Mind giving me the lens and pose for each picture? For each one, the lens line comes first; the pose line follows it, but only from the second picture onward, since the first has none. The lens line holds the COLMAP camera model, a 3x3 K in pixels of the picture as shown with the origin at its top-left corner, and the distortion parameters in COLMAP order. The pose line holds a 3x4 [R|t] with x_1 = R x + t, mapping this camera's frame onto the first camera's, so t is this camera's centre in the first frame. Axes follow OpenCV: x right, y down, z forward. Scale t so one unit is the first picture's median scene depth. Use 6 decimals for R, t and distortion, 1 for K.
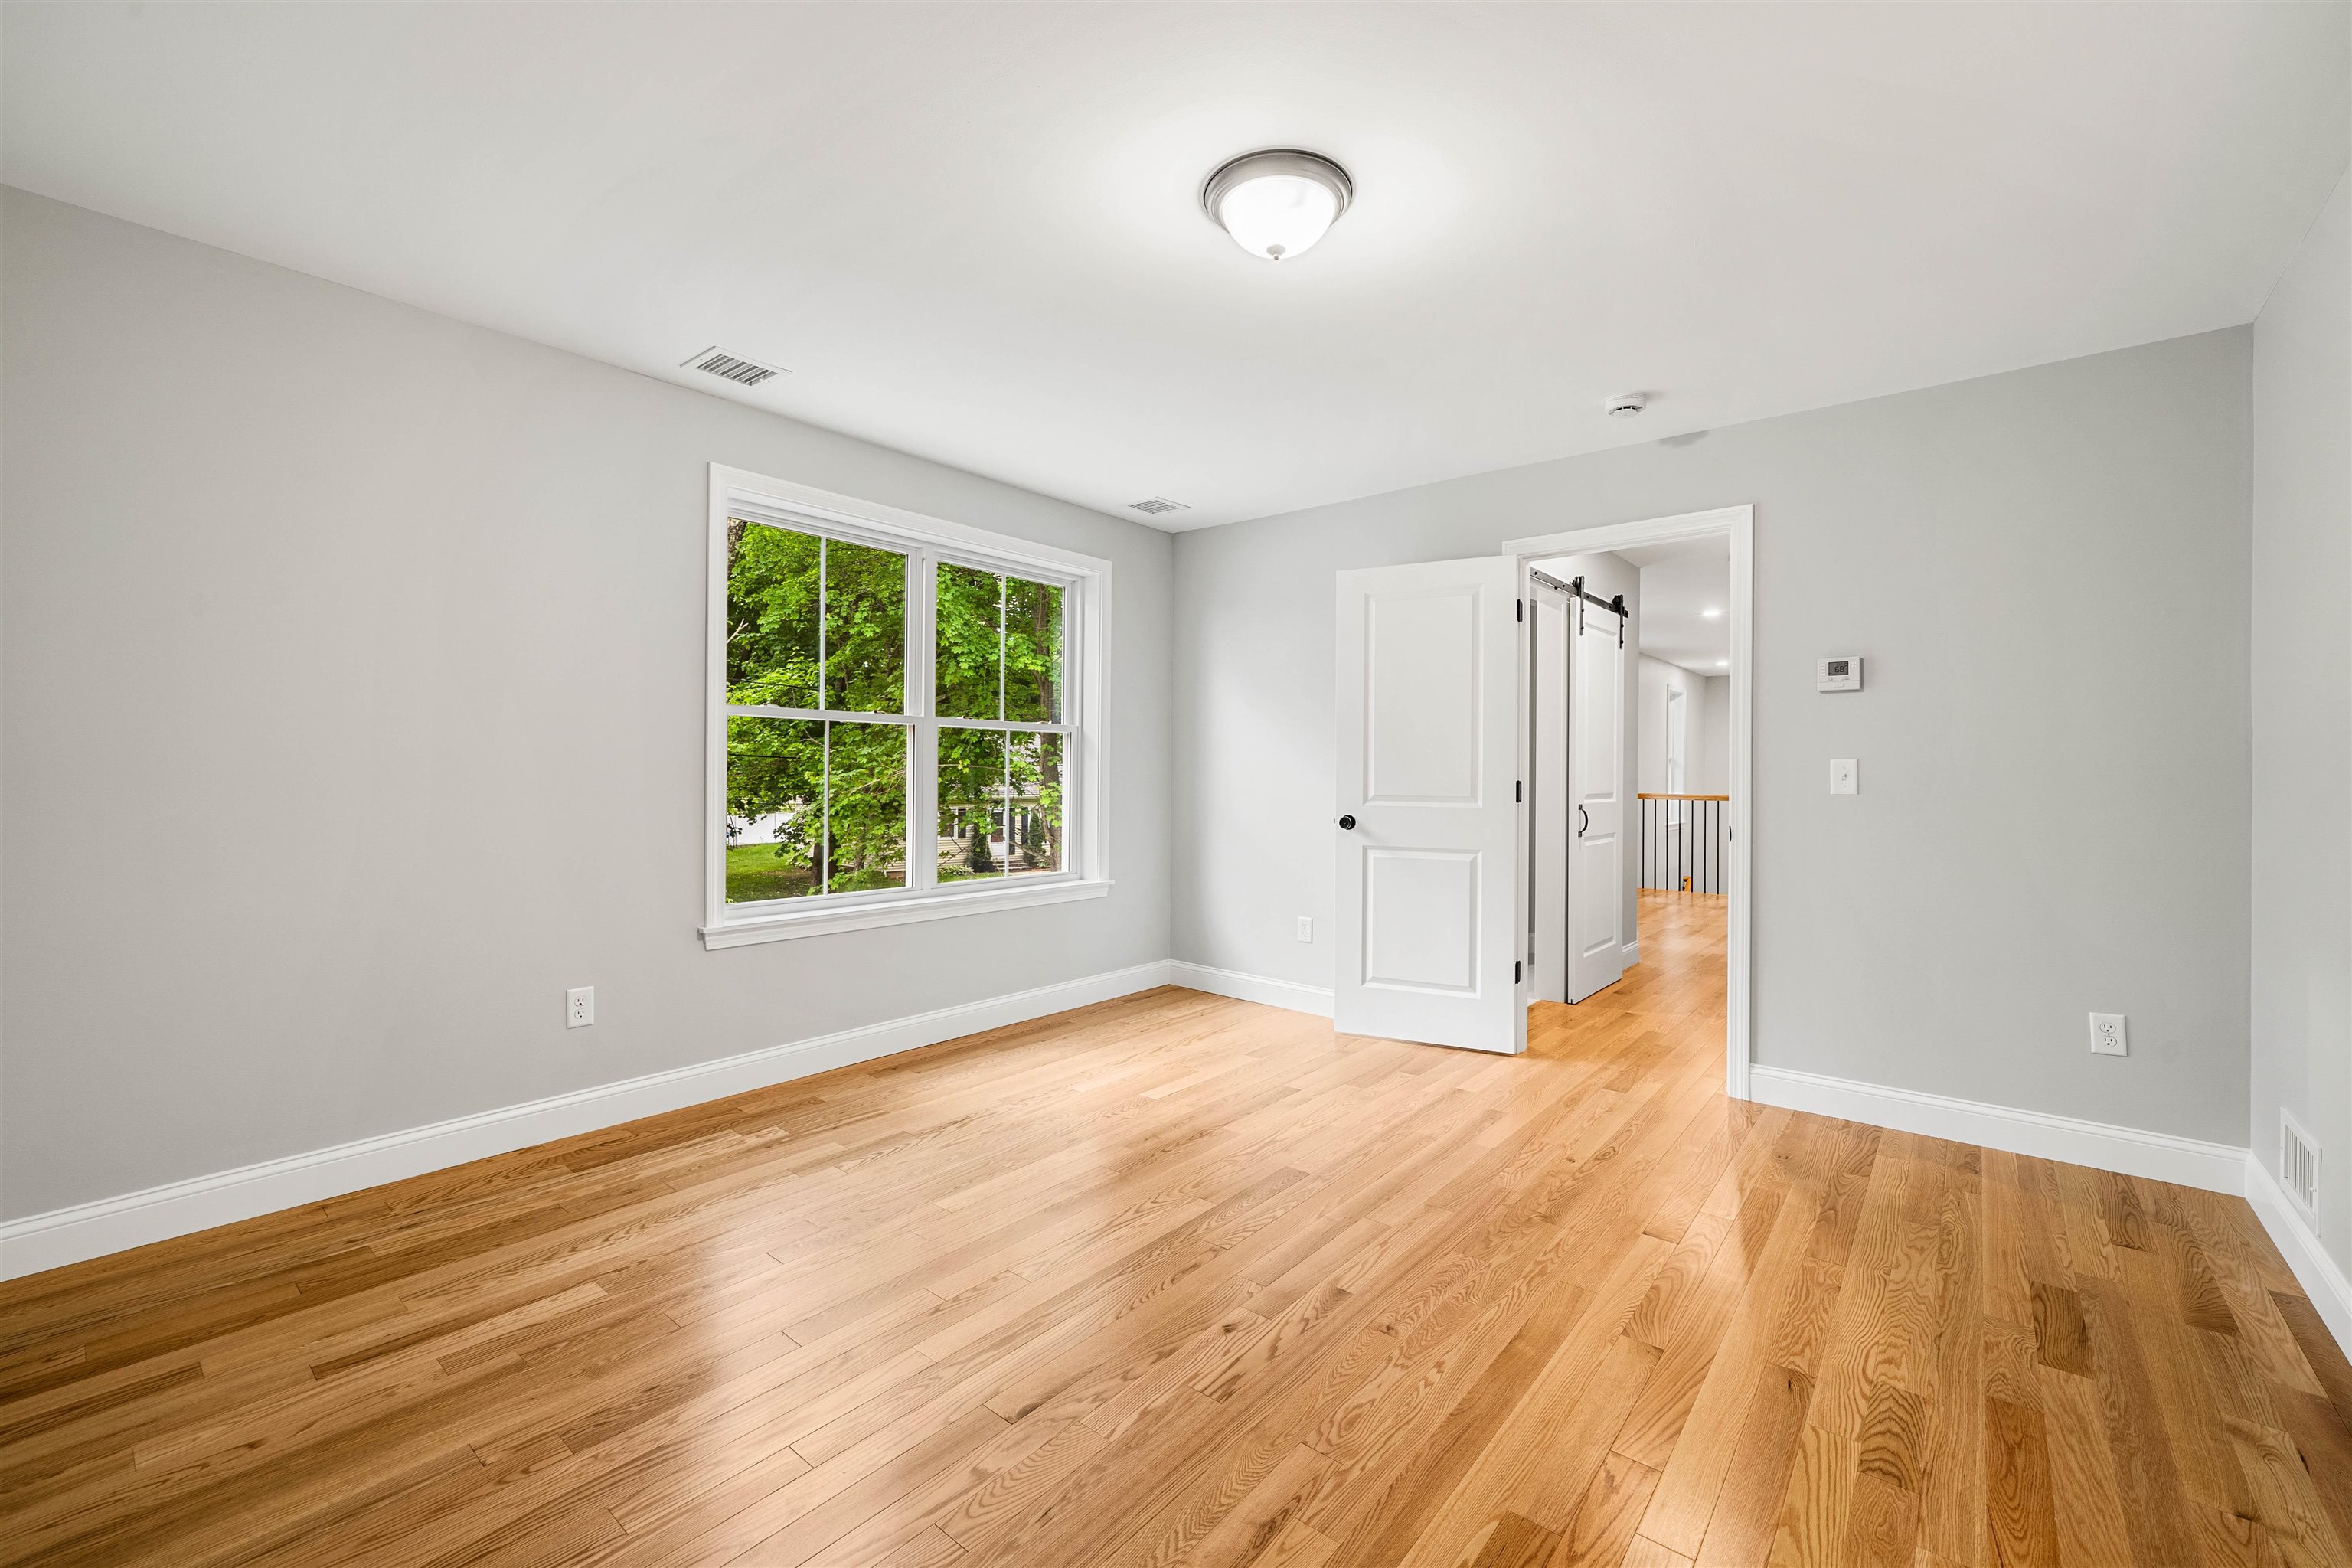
lens RADIAL K [[970.6, 0, 1175.9], [0, 970.6, 766.0], [0, 0, 1]] dist [-0.004934, -0.000391]
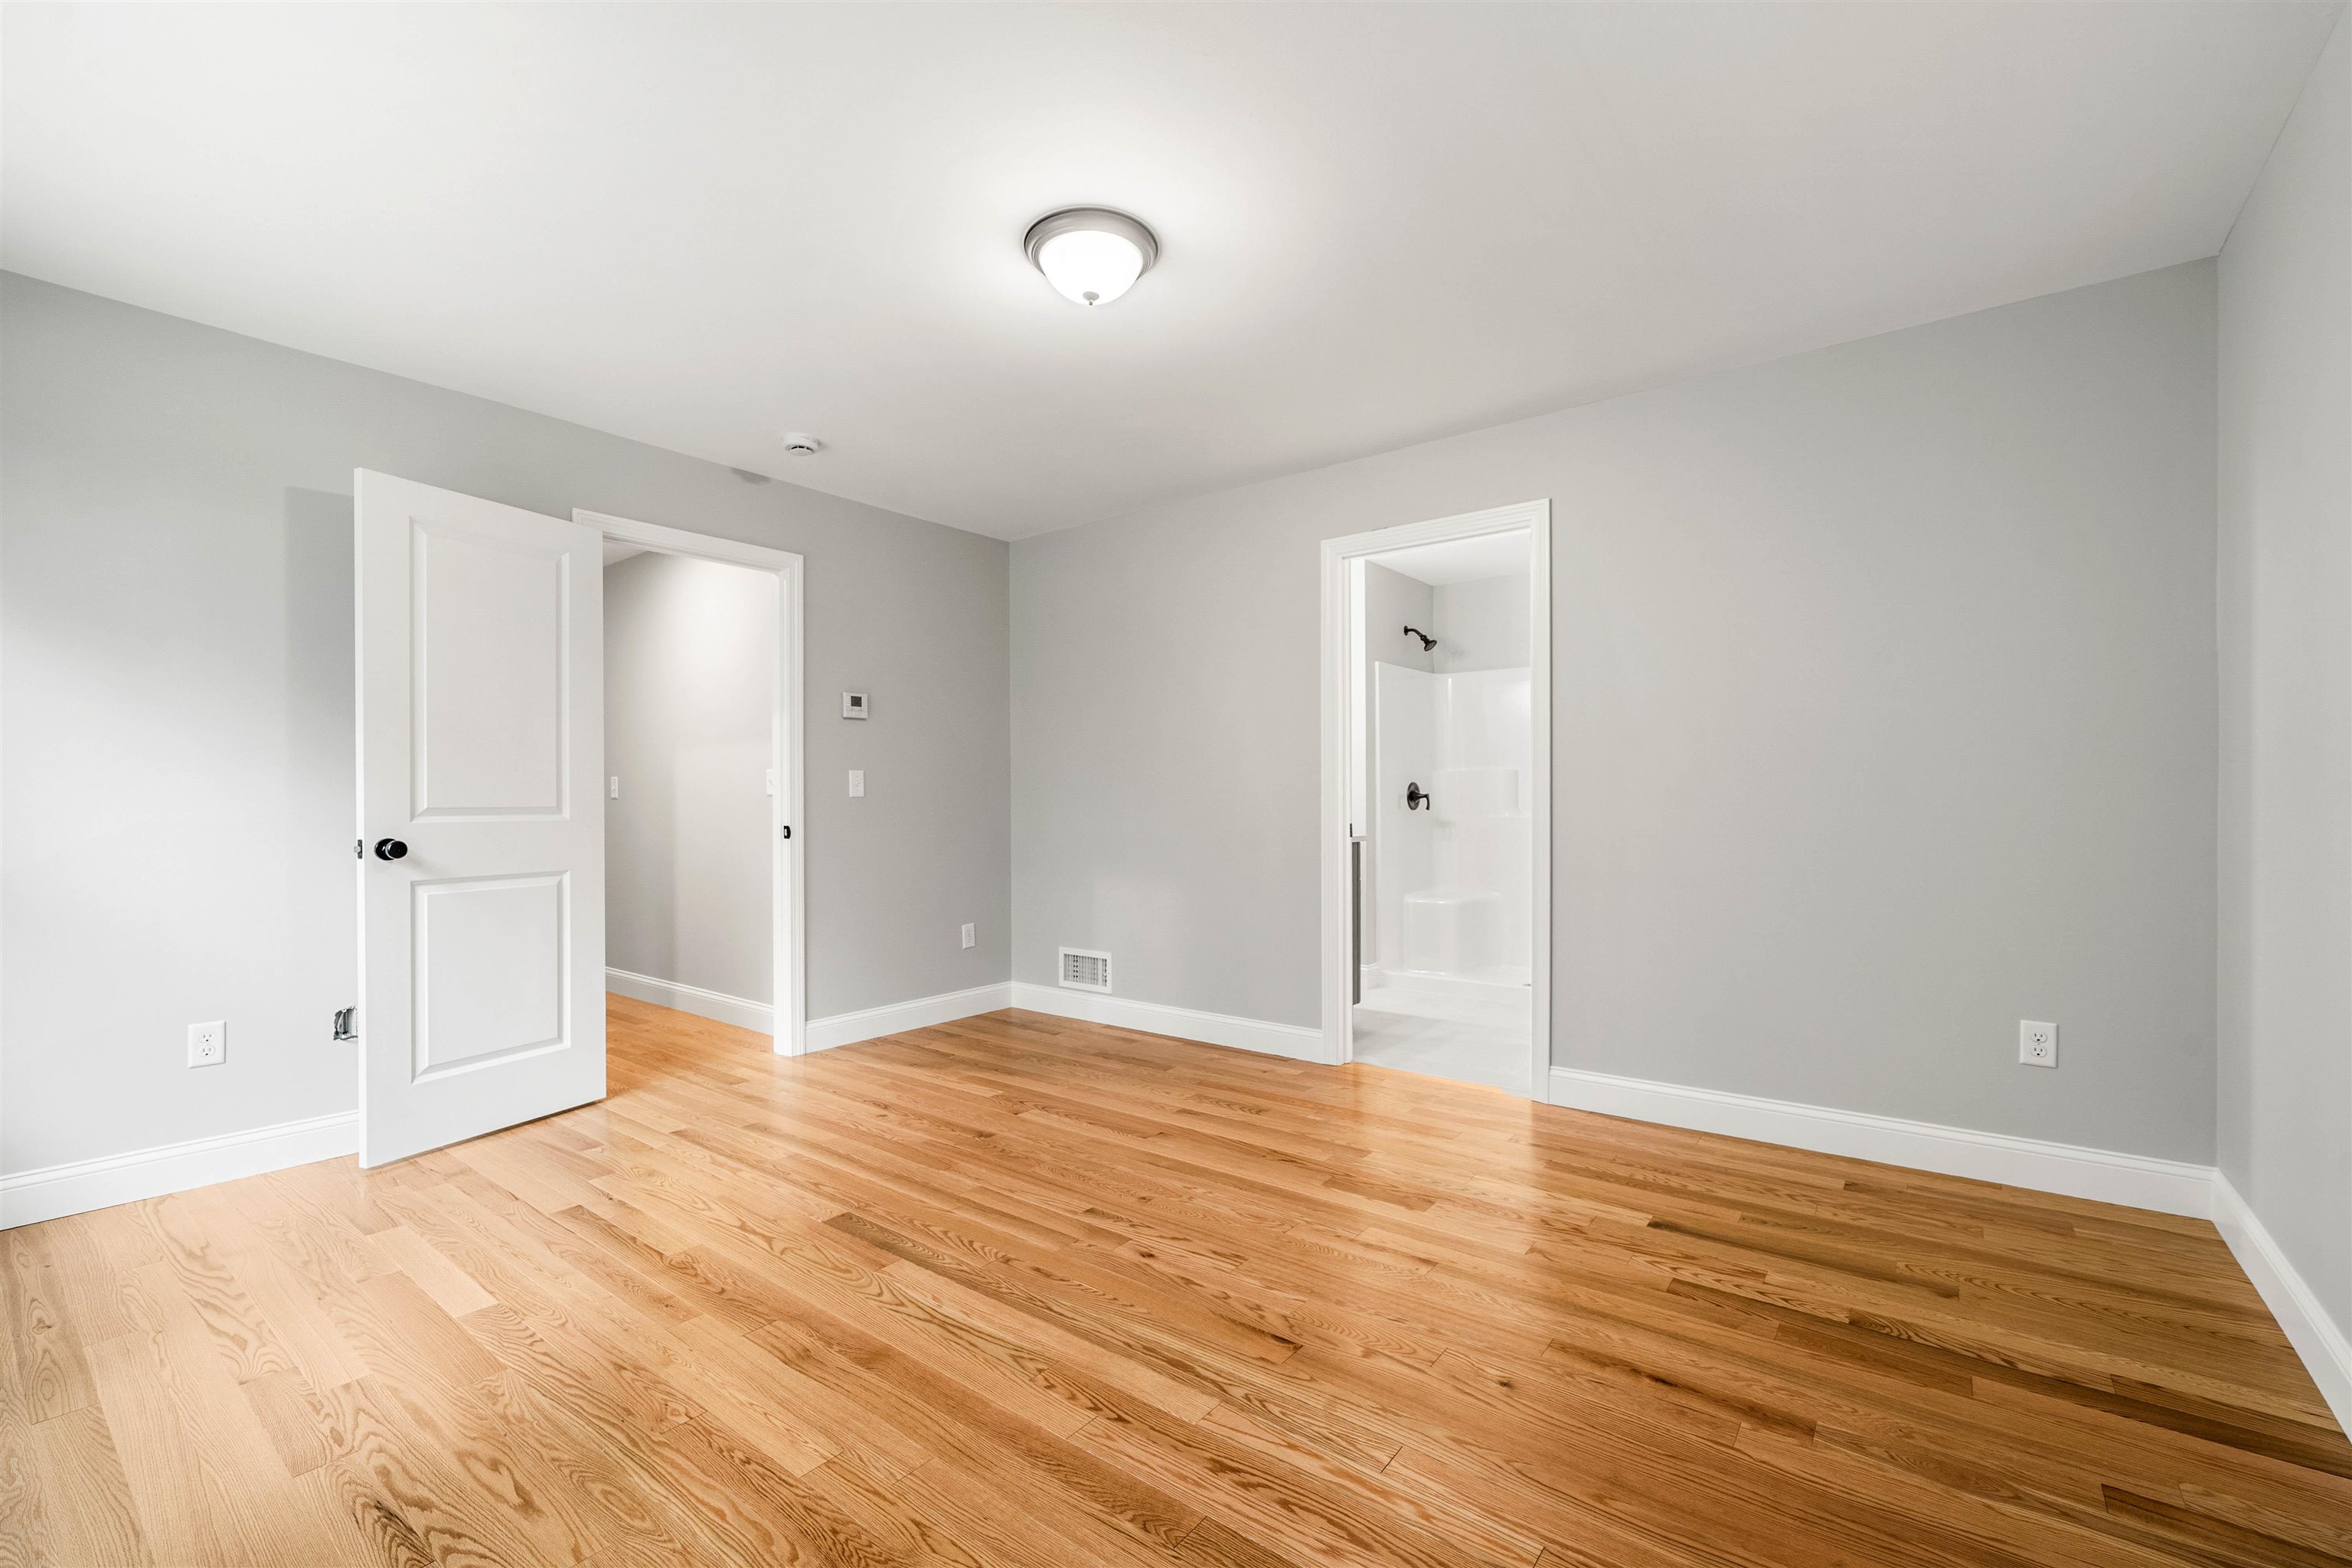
lens RADIAL K [[970.6, 0, 1179.4], [0, 970.6, 801.9], [0, 0, 1]] dist [-0.004934, -0.000391]
pose [[-0.034722, -0.009118, 0.999355, -0.655014], [-0.000333, 0.999958, 0.009112, 0.023656], [-0.999397, -0.000016, -0.034723, 0.609086]]
